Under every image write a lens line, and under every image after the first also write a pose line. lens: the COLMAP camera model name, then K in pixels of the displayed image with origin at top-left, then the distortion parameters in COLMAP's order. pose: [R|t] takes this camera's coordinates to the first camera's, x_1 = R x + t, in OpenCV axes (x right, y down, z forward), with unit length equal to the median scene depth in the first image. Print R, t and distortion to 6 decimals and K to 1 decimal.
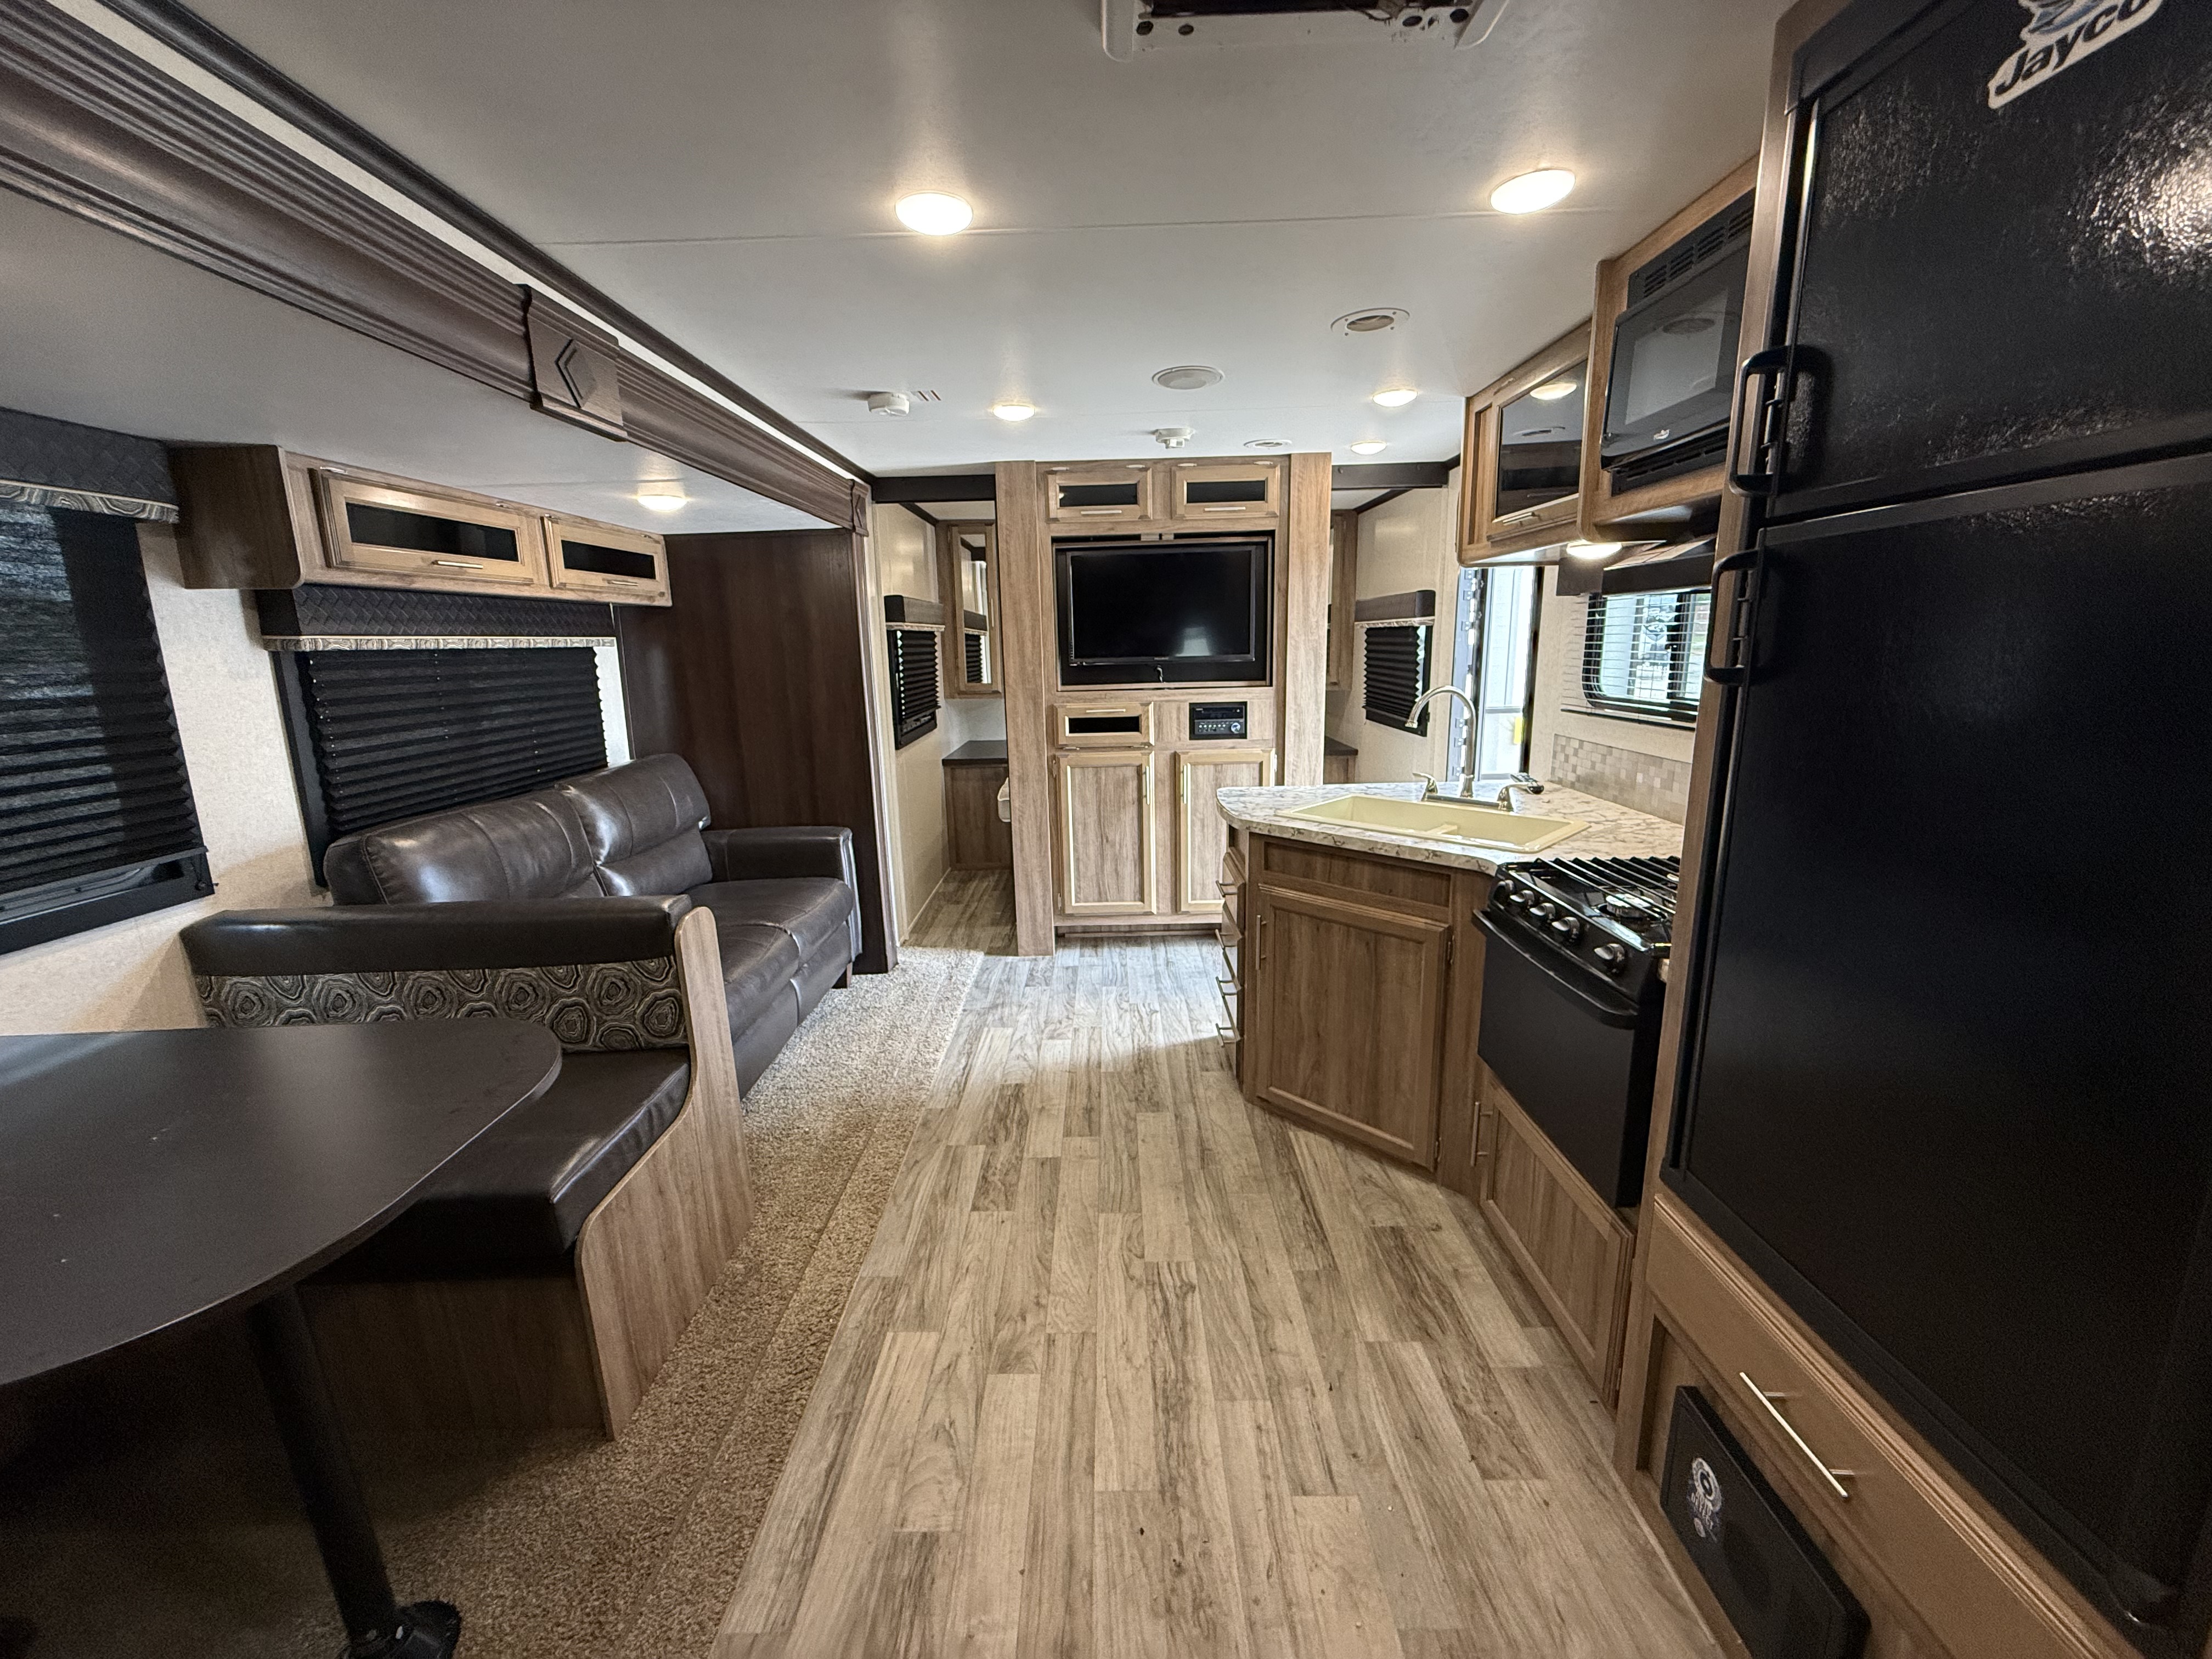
lens RADIAL K [[879.2, 0, 1099.4], [0, 879.2, 828.0], [0, 0, 1]] dist [0.001613, -0.000386]
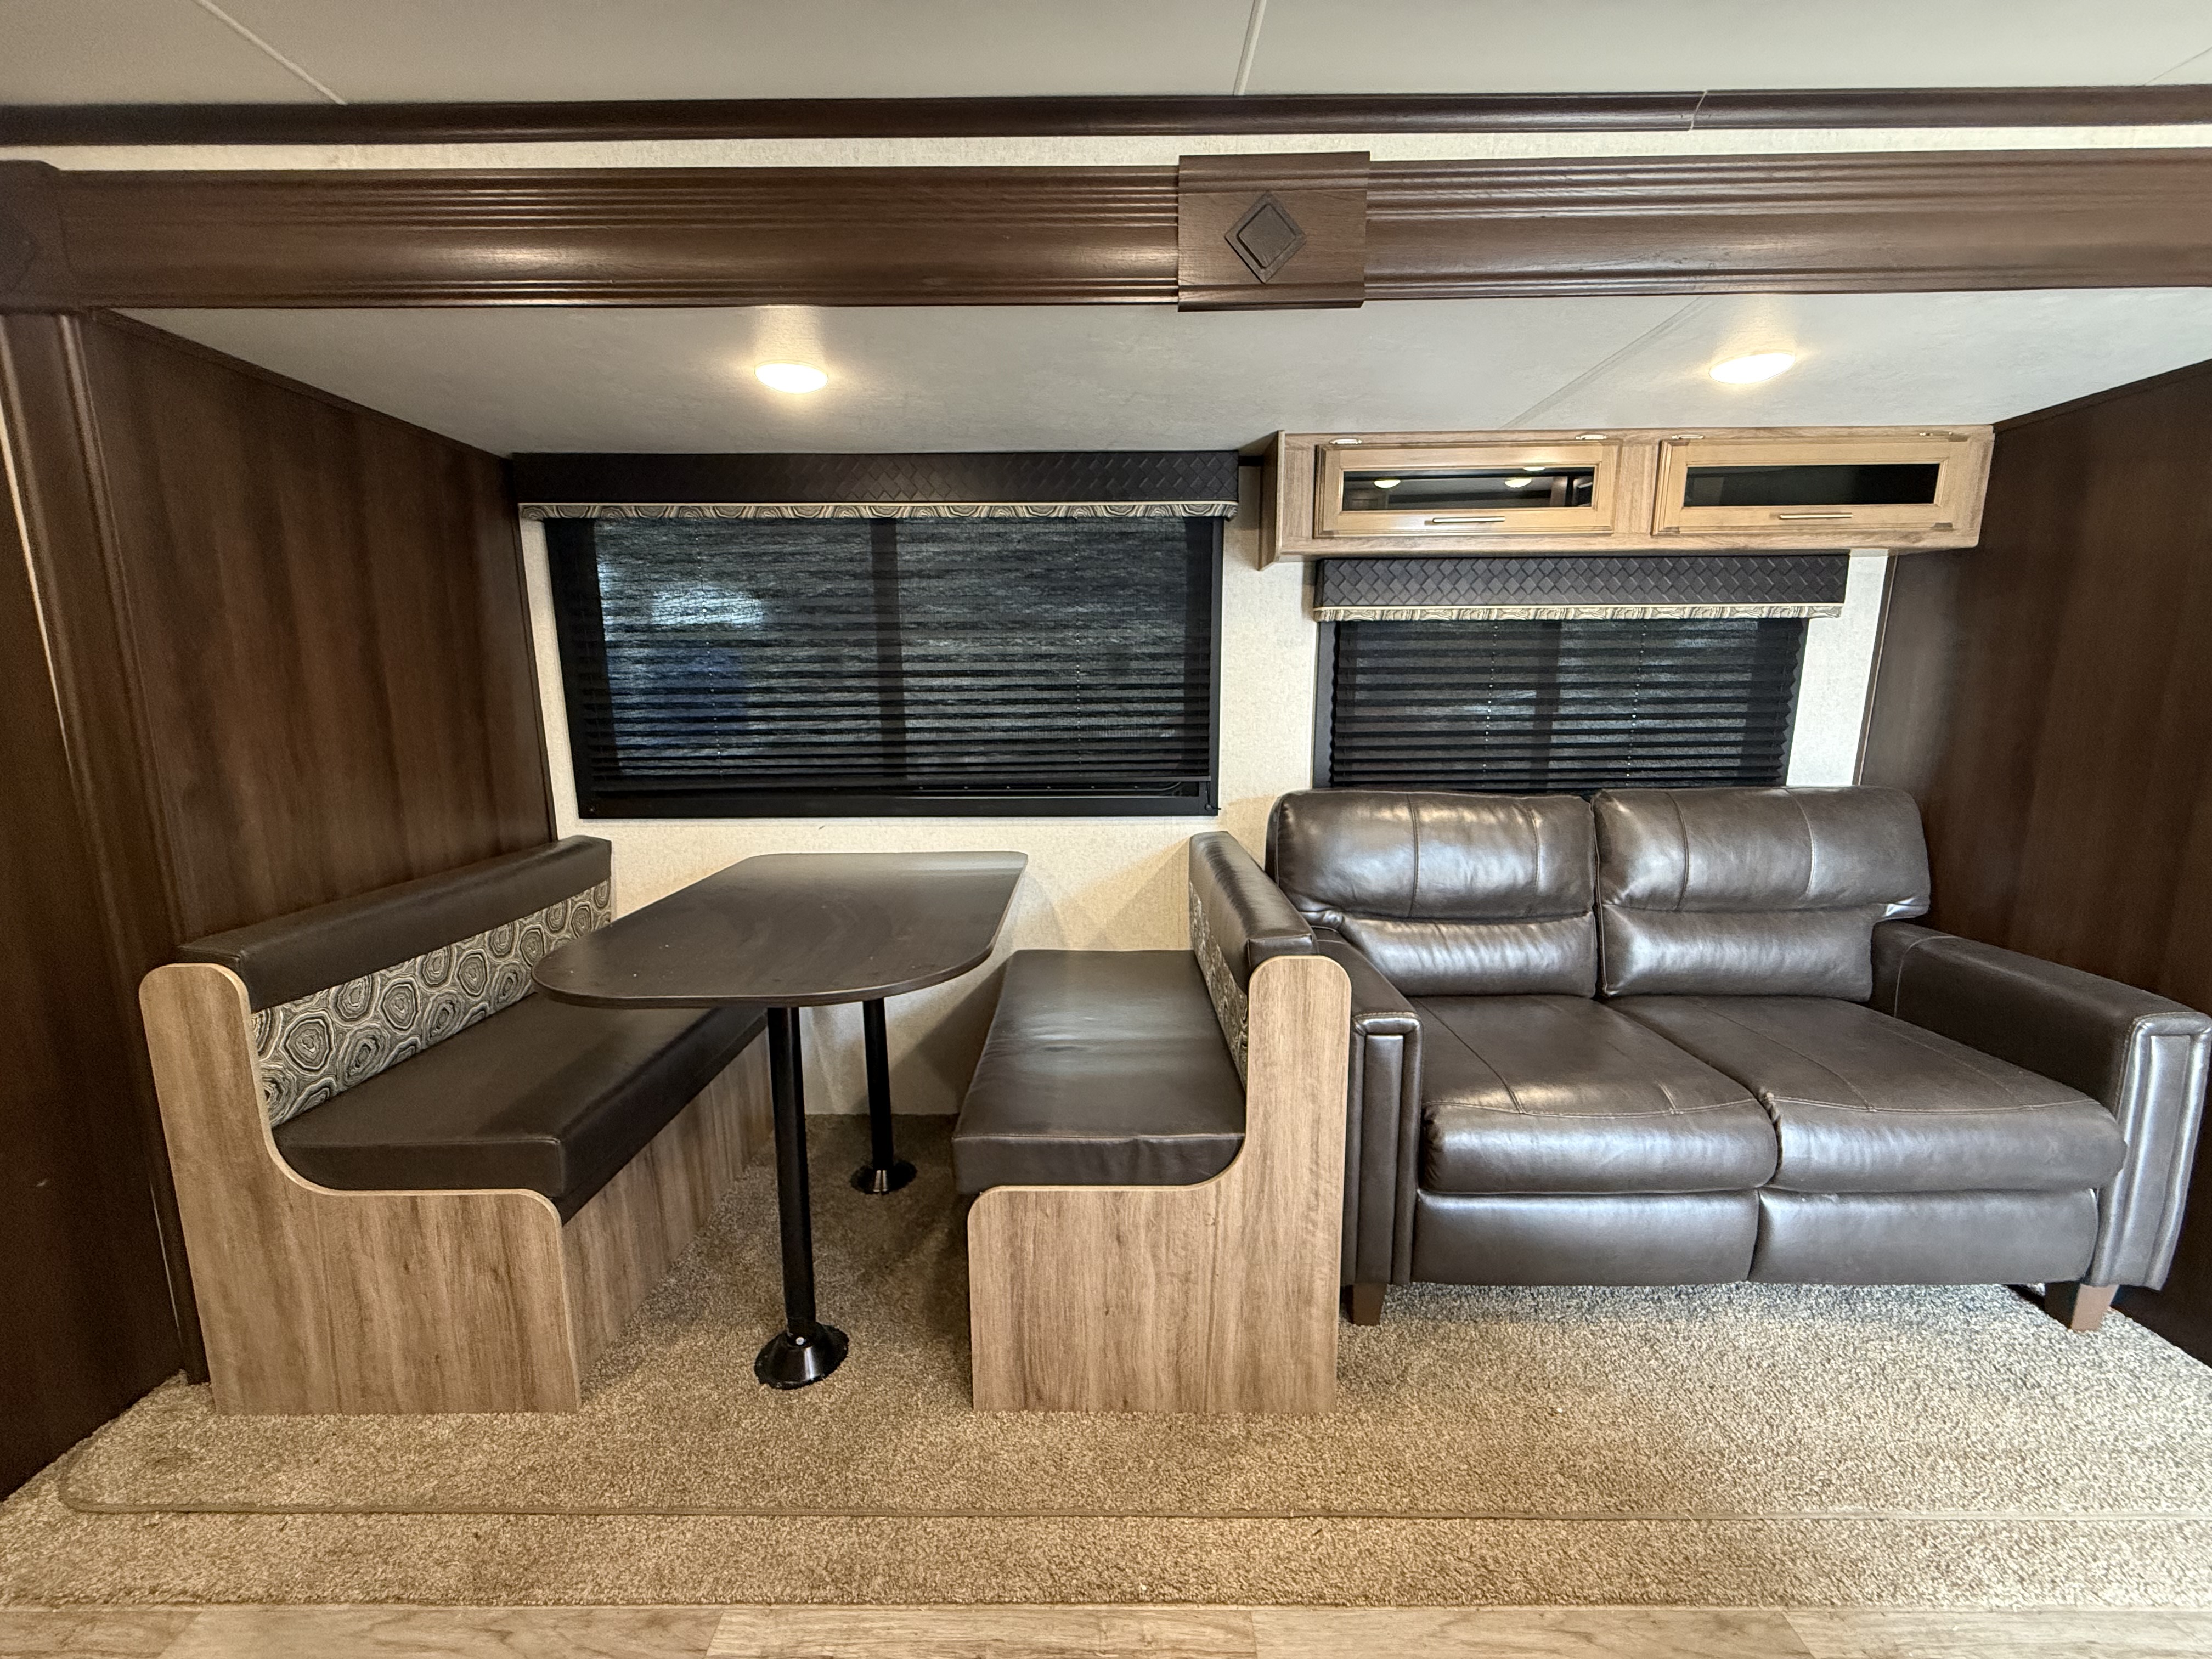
lens RADIAL K [[879.2, 0, 1109.4], [0, 879.2, 828.6], [0, 0, 1]] dist [0.001613, -0.000386]
pose [[0.006025, 0.192331, -0.981312, 0.178501], [-0.204056, 0.960917, 0.187081, -0.085696], [0.978941, 0.199115, 0.045036, 0.615820]]
